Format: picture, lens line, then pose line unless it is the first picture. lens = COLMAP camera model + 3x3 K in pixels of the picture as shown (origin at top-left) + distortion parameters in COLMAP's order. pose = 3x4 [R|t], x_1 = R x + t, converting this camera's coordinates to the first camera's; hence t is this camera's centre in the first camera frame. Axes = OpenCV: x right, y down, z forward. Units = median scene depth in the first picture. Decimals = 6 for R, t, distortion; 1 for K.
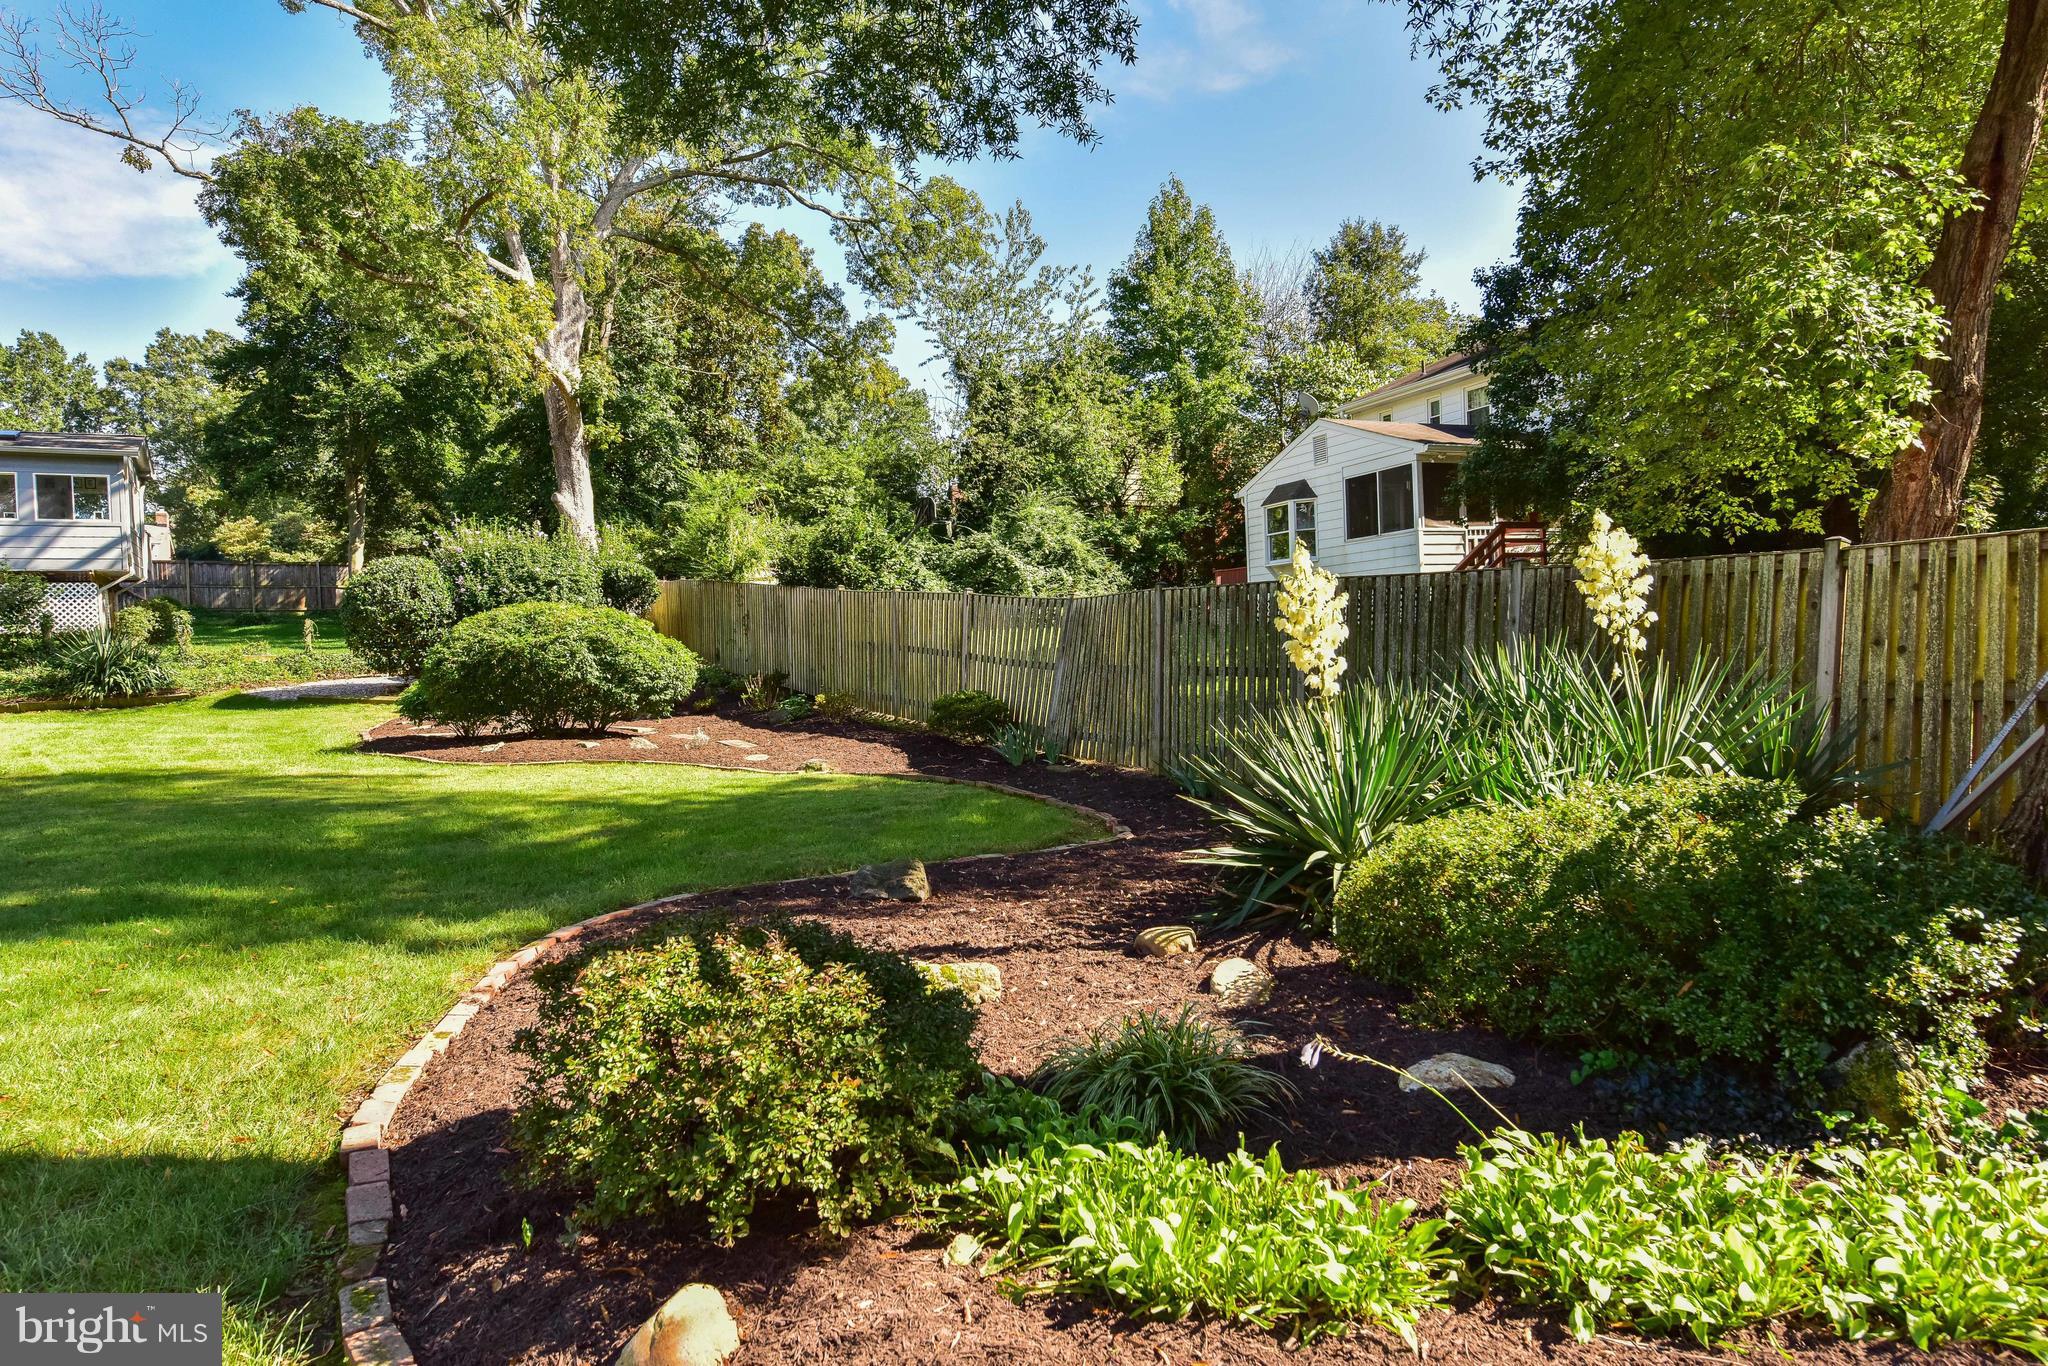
lens RADIAL K [[1236.7, 0, 1022.4], [0, 1236.7, 672.6], [0, 0, 1]] dist [-0.000744, -0.001713]
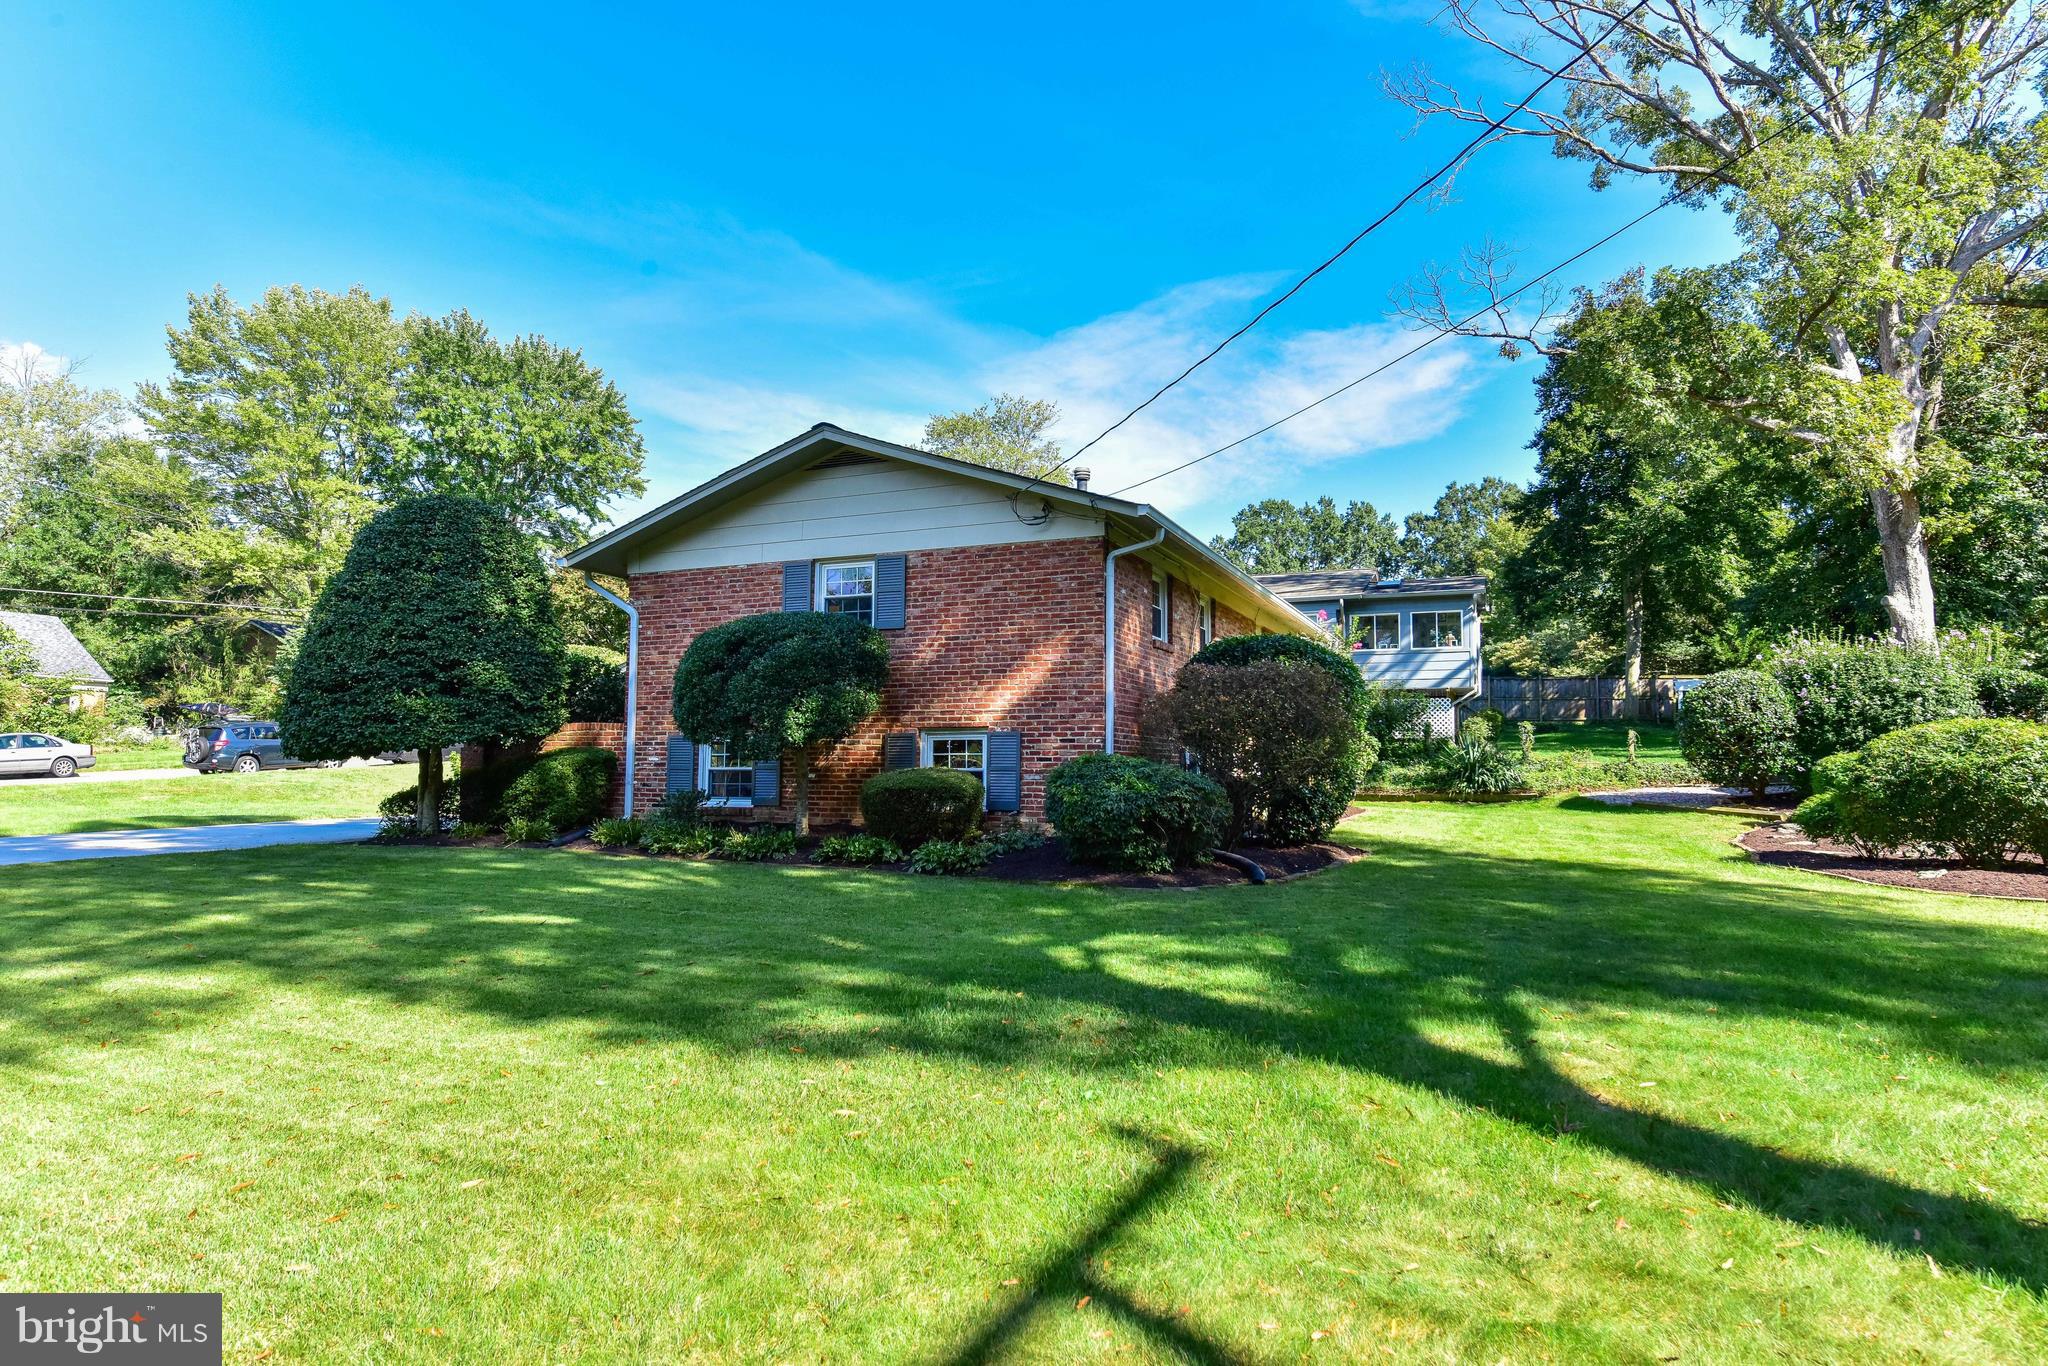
lens RADIAL K [[1191.5, 0, 1022.4], [0, 1191.5, 679.1], [0, 0, 1]] dist [0.004295, 0.001456]
pose [[0.600976, -0.022826, -0.798941, -0.059721], [-0.042983, 0.997223, -0.060824, -0.001111], [0.798111, 0.070894, 0.598326, -0.051450]]
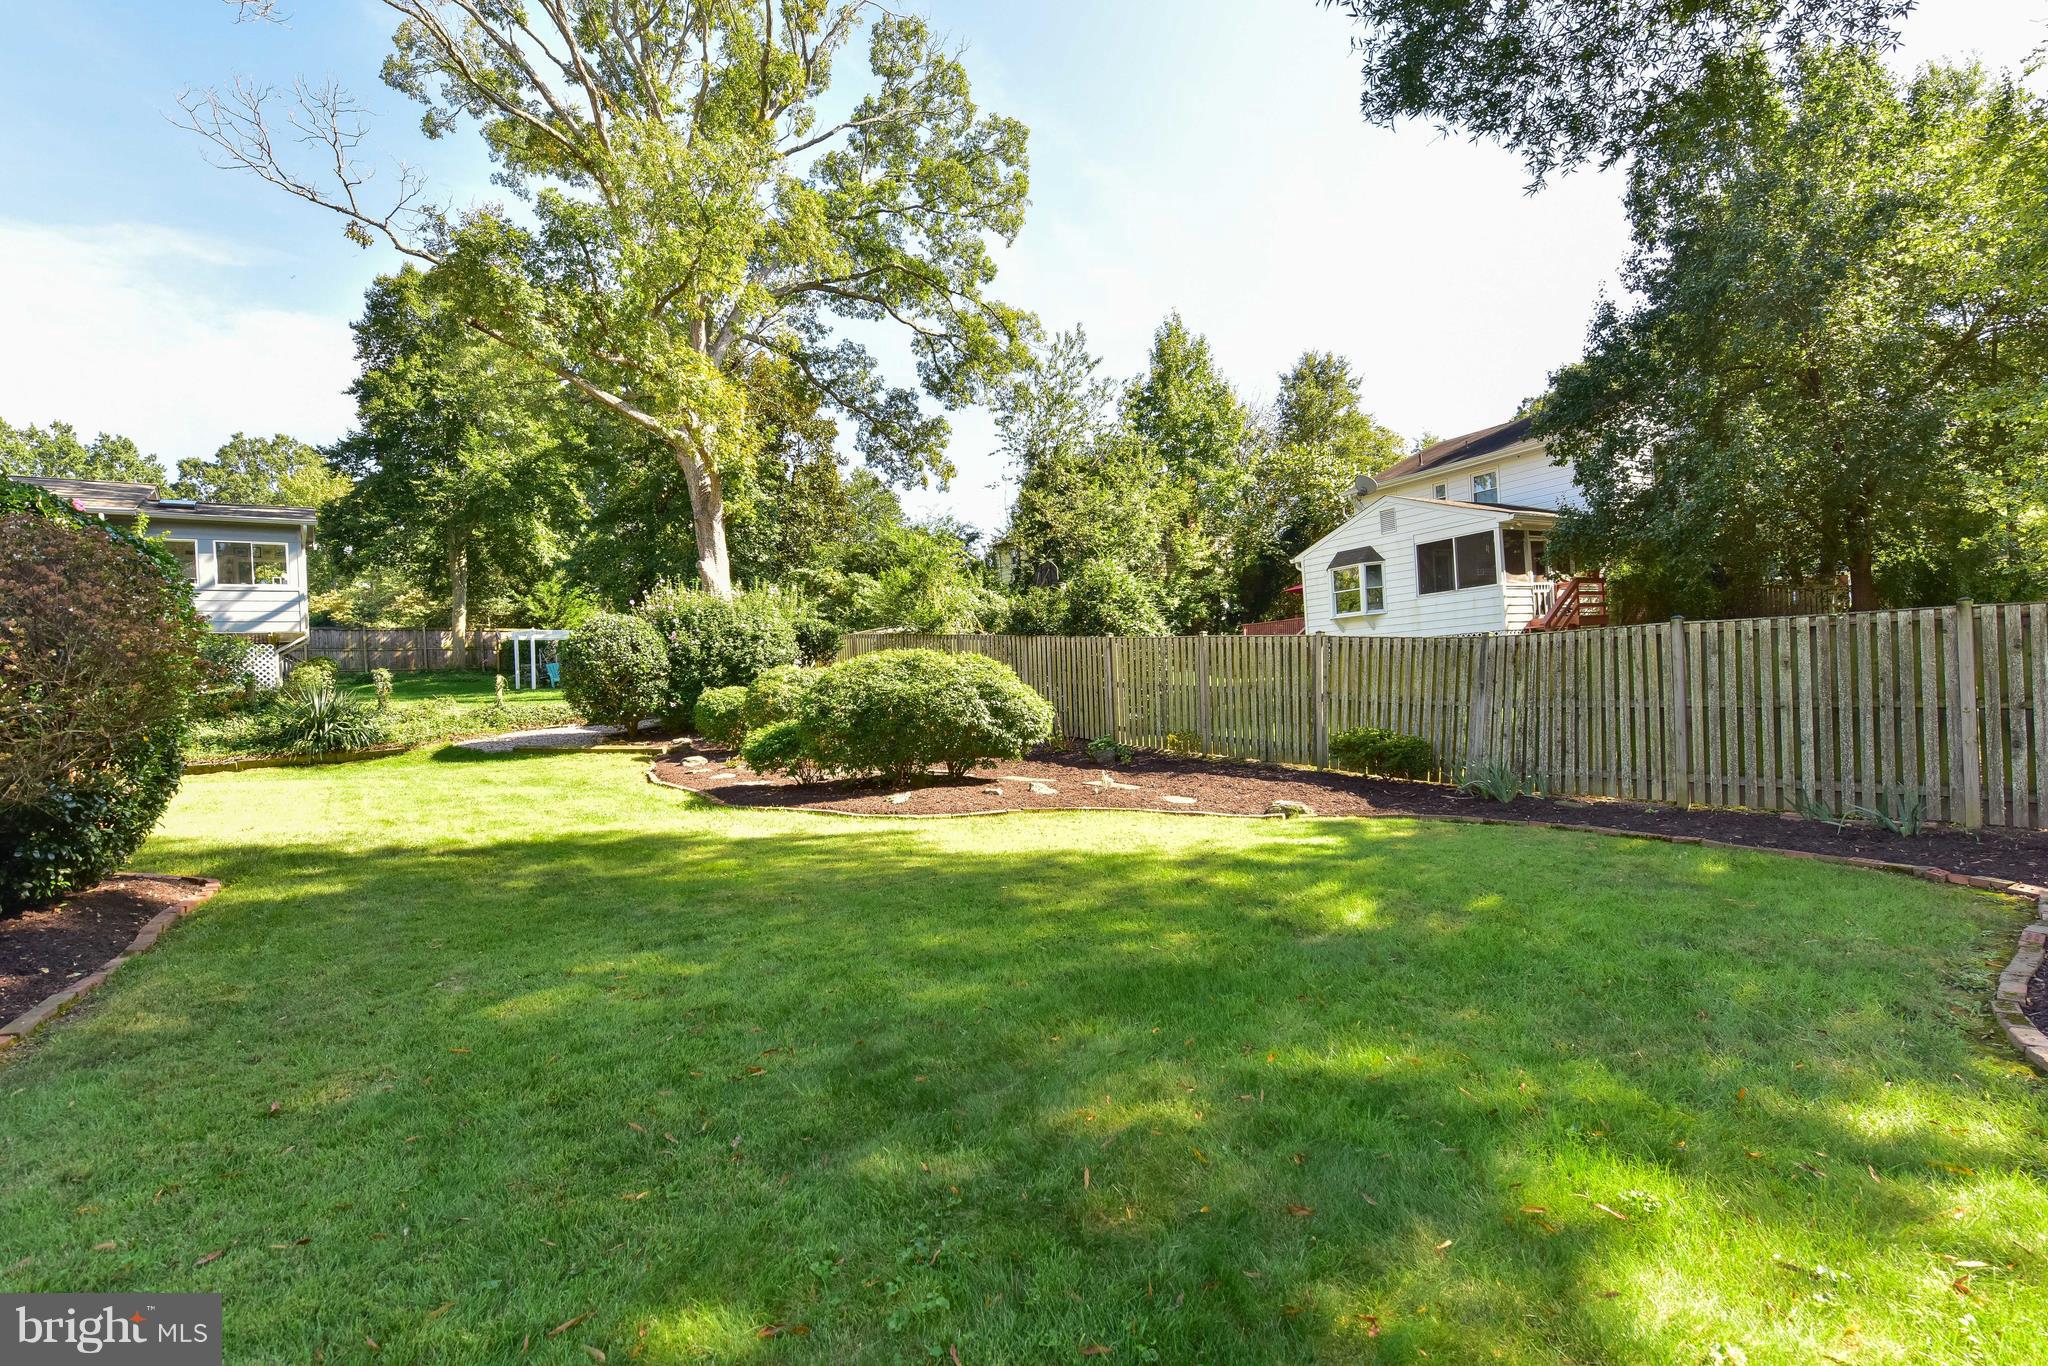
lens RADIAL K [[933.0, 0, 1023.6], [0, 933.0, 693.1], [0, 0, 1]] dist [-0.009219, -0.002020]
pose [[0.991874, -0.019005, 0.125797, -0.216062], [0.021304, 0.999629, -0.016959, -0.003576], [-0.125428, 0.019501, 0.991911, 0.132188]]
